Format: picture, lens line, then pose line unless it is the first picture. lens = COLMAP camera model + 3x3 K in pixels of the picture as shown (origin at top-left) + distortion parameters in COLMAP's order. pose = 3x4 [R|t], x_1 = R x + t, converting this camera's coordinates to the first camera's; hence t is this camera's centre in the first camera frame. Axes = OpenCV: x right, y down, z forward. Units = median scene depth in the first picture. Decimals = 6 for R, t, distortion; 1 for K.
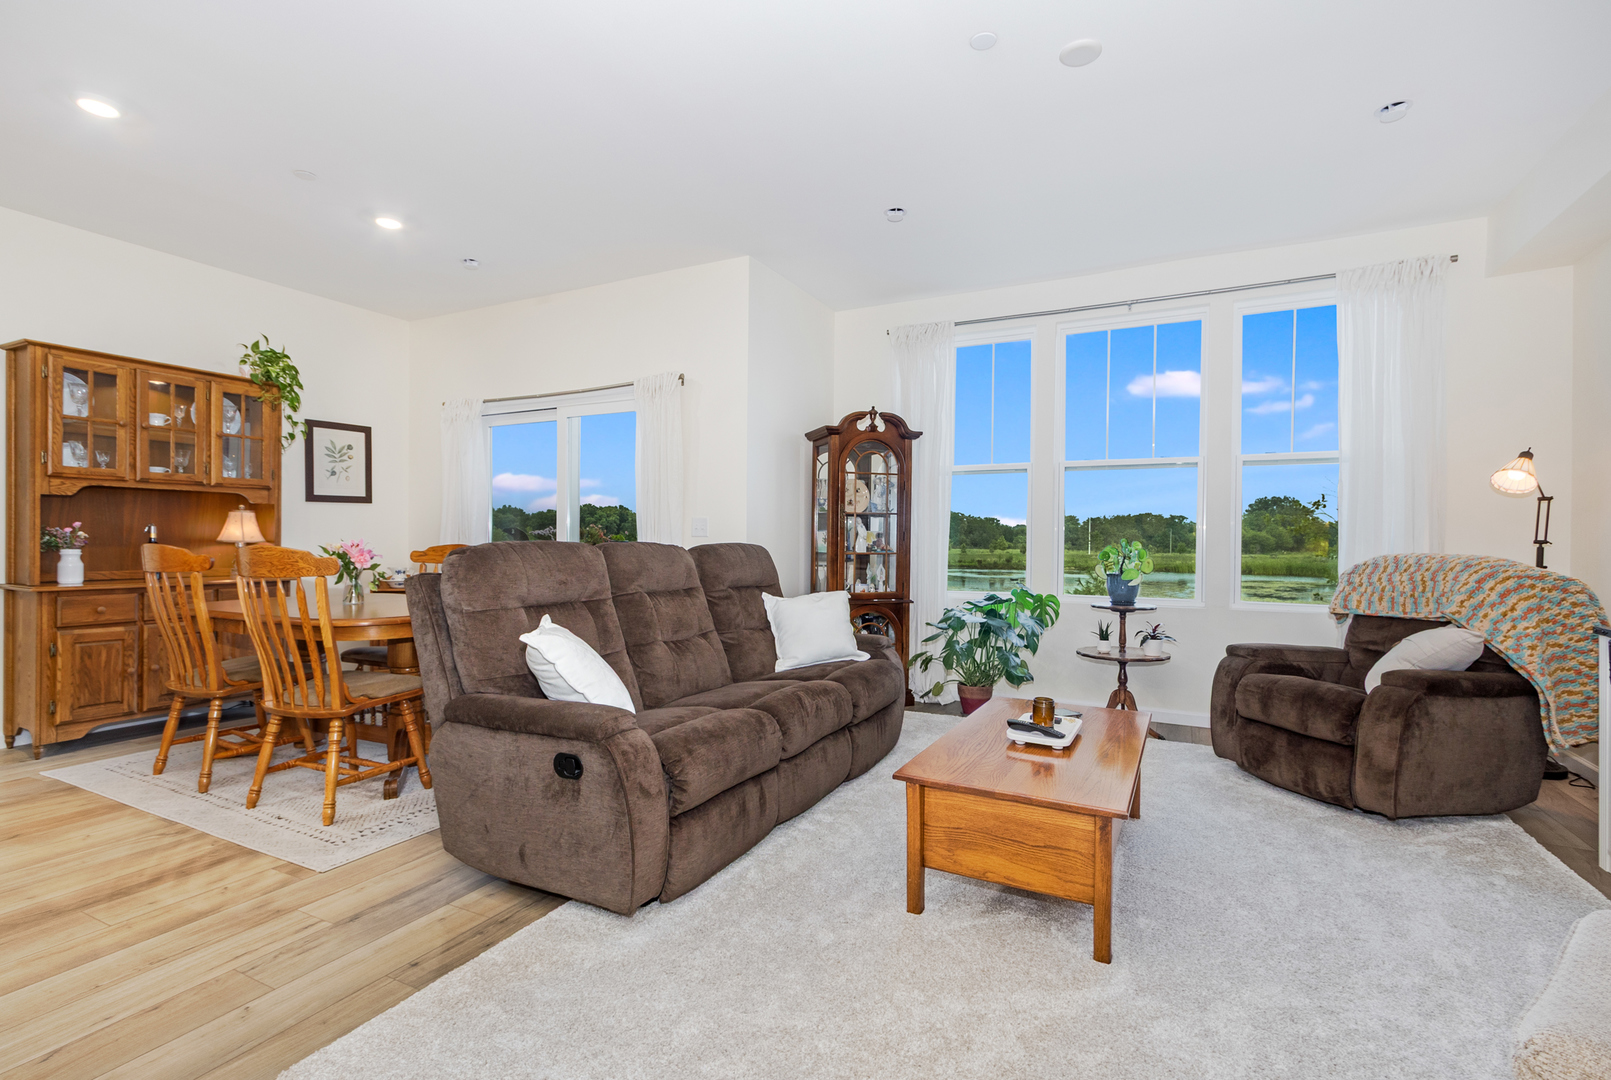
lens RADIAL K [[731.4, 0, 792.1], [0, 731.4, 546.4], [0, 0, 1]] dist [-0.005114, -0.000336]
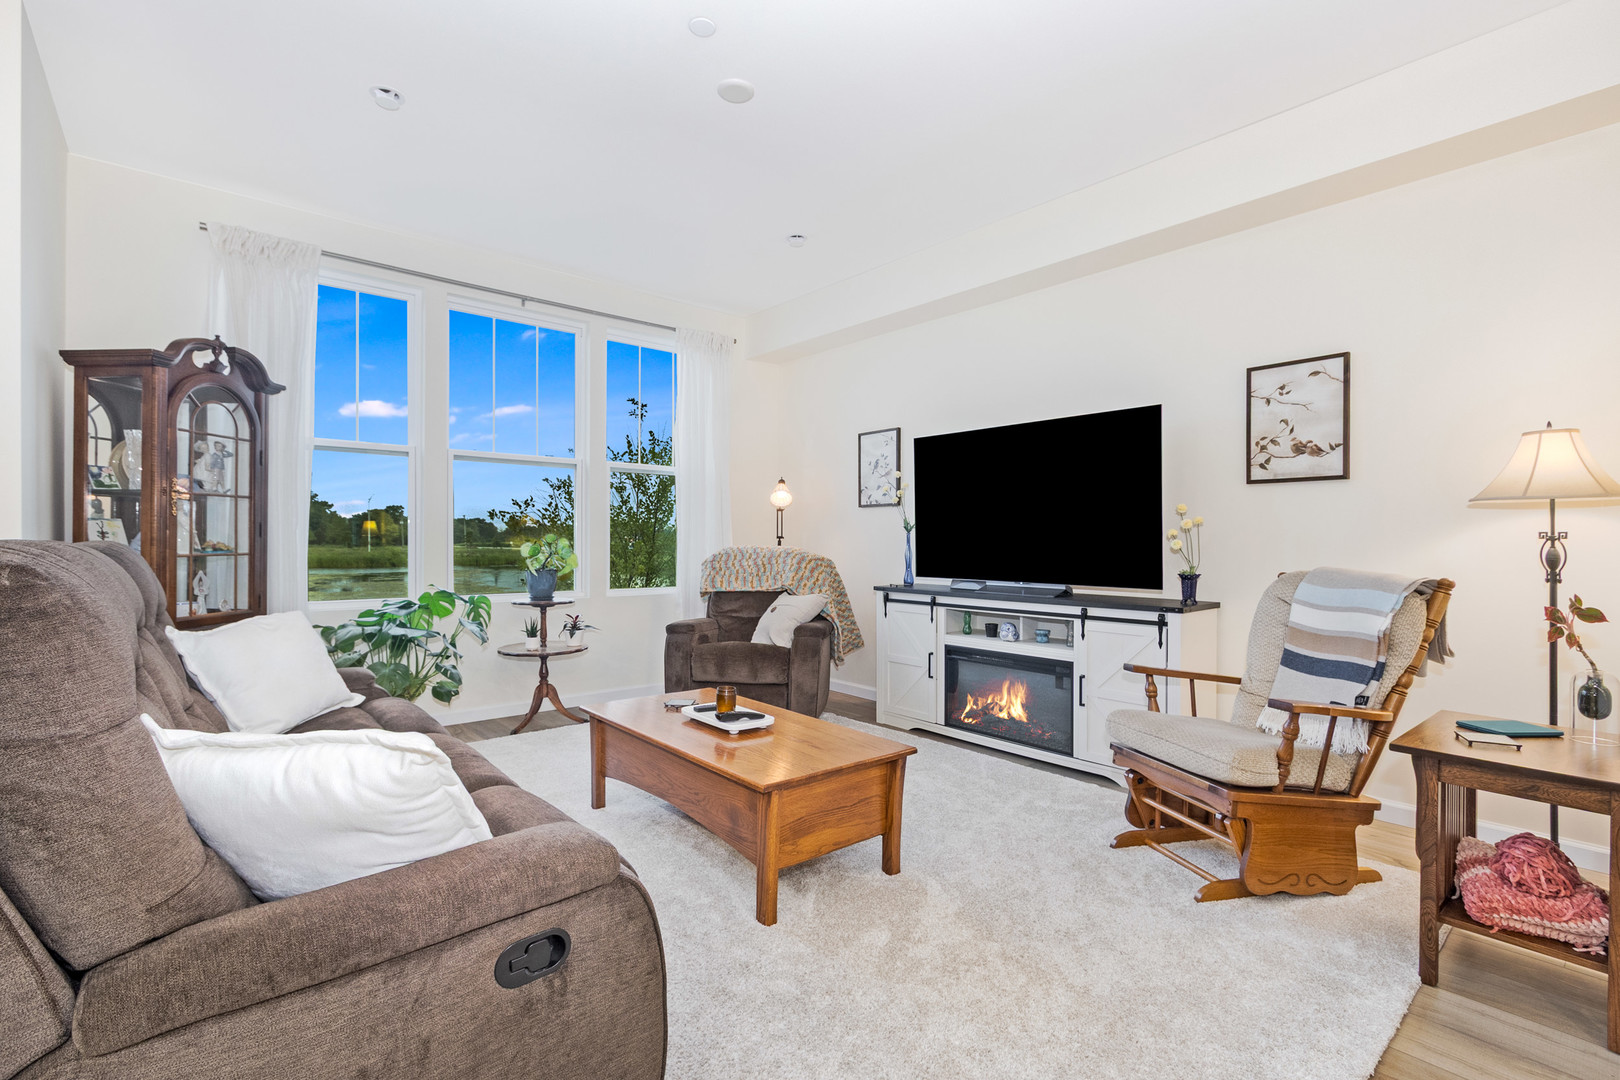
lens RADIAL K [[735.4, 0, 803.3], [0, 735.4, 536.8], [0, 0, 1]] dist [-0.005114, -0.000336]
pose [[0.378704, -0.002016, 0.925515, -0.297545], [0.003379, 0.999994, 0.000795, -0.005522], [-0.925511, 0.002826, 0.378709, 0.243869]]
